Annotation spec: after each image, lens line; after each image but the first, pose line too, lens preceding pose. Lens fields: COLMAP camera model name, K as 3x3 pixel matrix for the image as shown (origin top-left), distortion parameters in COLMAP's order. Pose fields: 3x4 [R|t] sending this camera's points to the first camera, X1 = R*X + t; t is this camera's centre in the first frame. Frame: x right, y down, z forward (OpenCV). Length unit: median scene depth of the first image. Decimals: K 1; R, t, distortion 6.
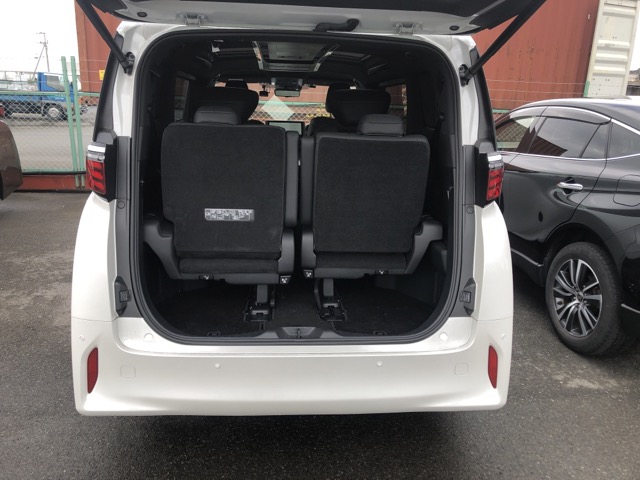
lens RADIAL K [[530.2, 0, 320.5], [0, 530.2, 237.6], [0, 0, 1]] dist [0.005200, -0.018146]
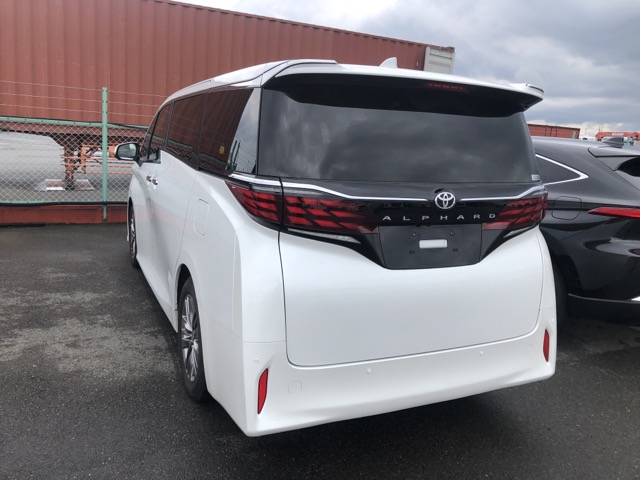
lens RADIAL K [[530.2, 0, 321.8], [0, 530.2, 237.1], [0, 0, 1]] dist [0.005200, -0.018146]
pose [[0.932945, -0.043908, 0.357331, -0.231609], [0.060700, 0.997510, -0.035910, -0.002745], [-0.354865, 0.055193, 0.933287, -0.011931]]
